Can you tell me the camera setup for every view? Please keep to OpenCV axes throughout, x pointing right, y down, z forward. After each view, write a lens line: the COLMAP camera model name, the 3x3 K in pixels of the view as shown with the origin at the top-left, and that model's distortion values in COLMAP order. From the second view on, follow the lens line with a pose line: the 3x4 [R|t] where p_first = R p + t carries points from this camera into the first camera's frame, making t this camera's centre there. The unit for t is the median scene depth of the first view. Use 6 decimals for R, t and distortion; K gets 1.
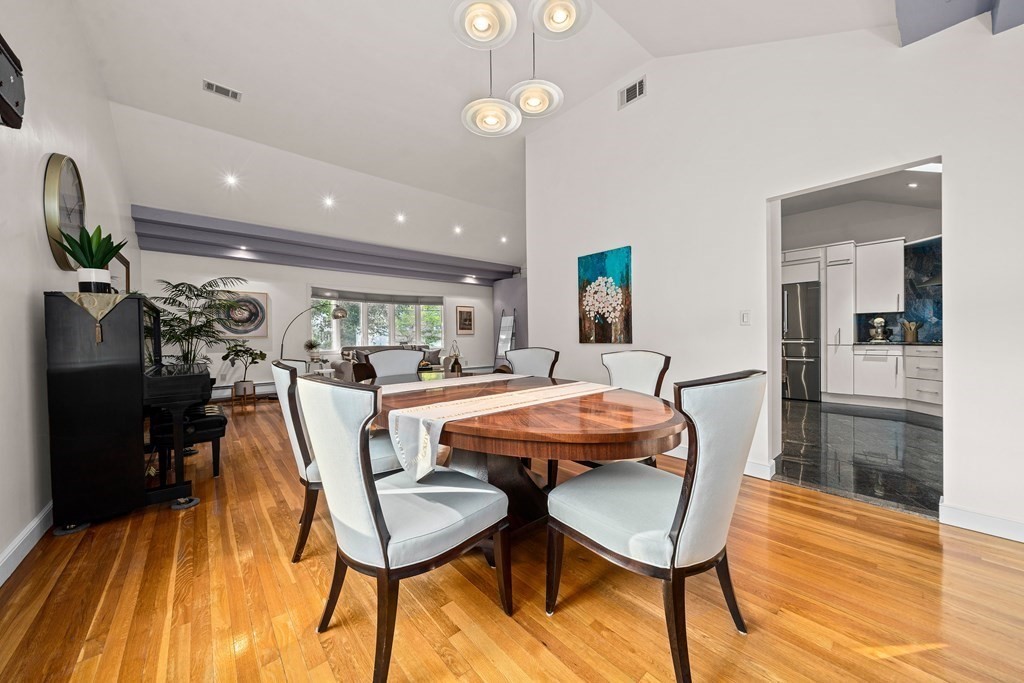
lens RADIAL K [[373.1, 0, 508.5], [0, 373.1, 342.7], [0, 0, 1]] dist [-0.001739, -0.000016]
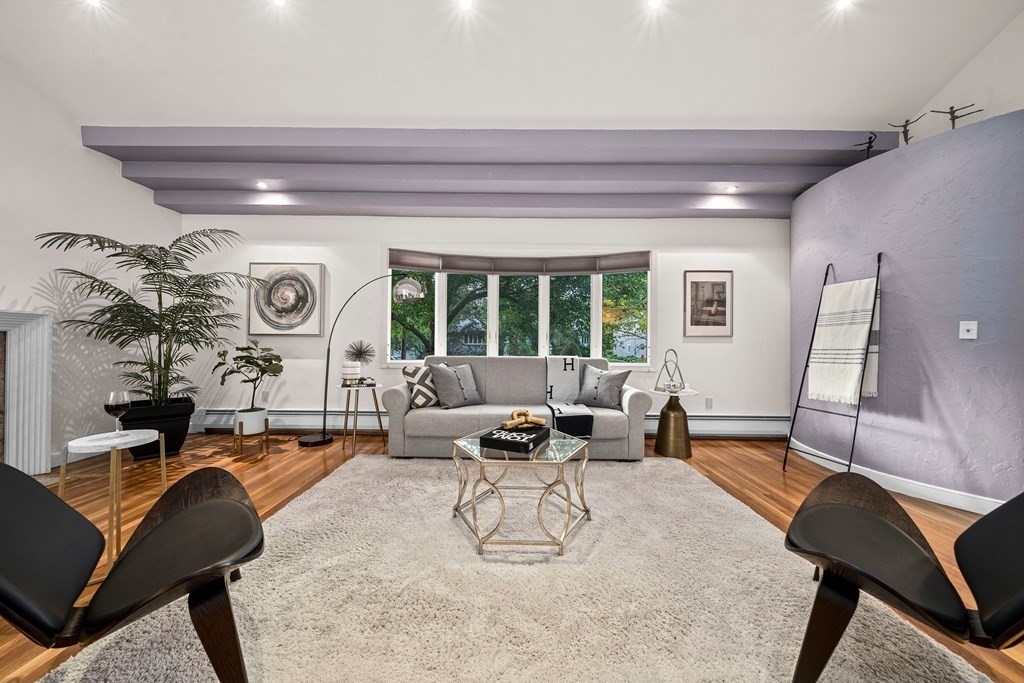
lens RADIAL K [[350.8, 0, 509.9], [0, 350.8, 342.5], [0, 0, 1]] dist [-0.006417, -0.000117]
pose [[0.761753, 0.023023, -0.647459, -0.031402], [-0.025945, 0.999651, 0.005022, -0.012275], [0.647348, 0.012973, 0.762084, 0.630176]]
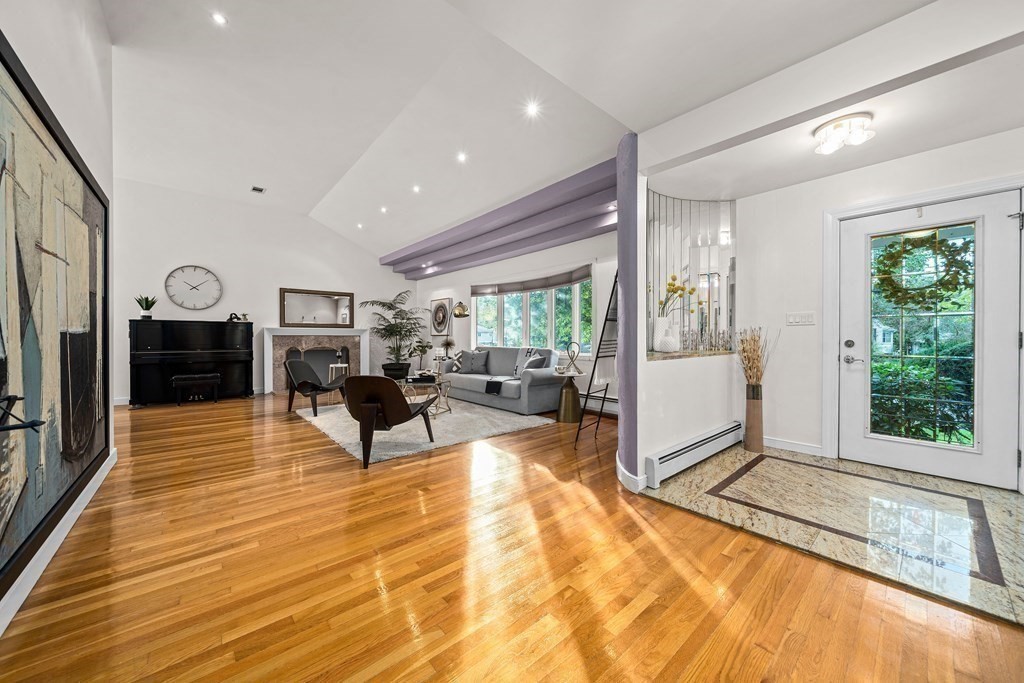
lens RADIAL K [[373.1, 0, 515.9], [0, 373.1, 338.5], [0, 0, 1]] dist [-0.001739, -0.000016]
pose [[0.013176, 0.015813, -0.999788, 0.437505], [-0.007358, 0.999849, 0.015717, -0.020973], [0.999886, 0.007149, 0.013290, 0.984272]]
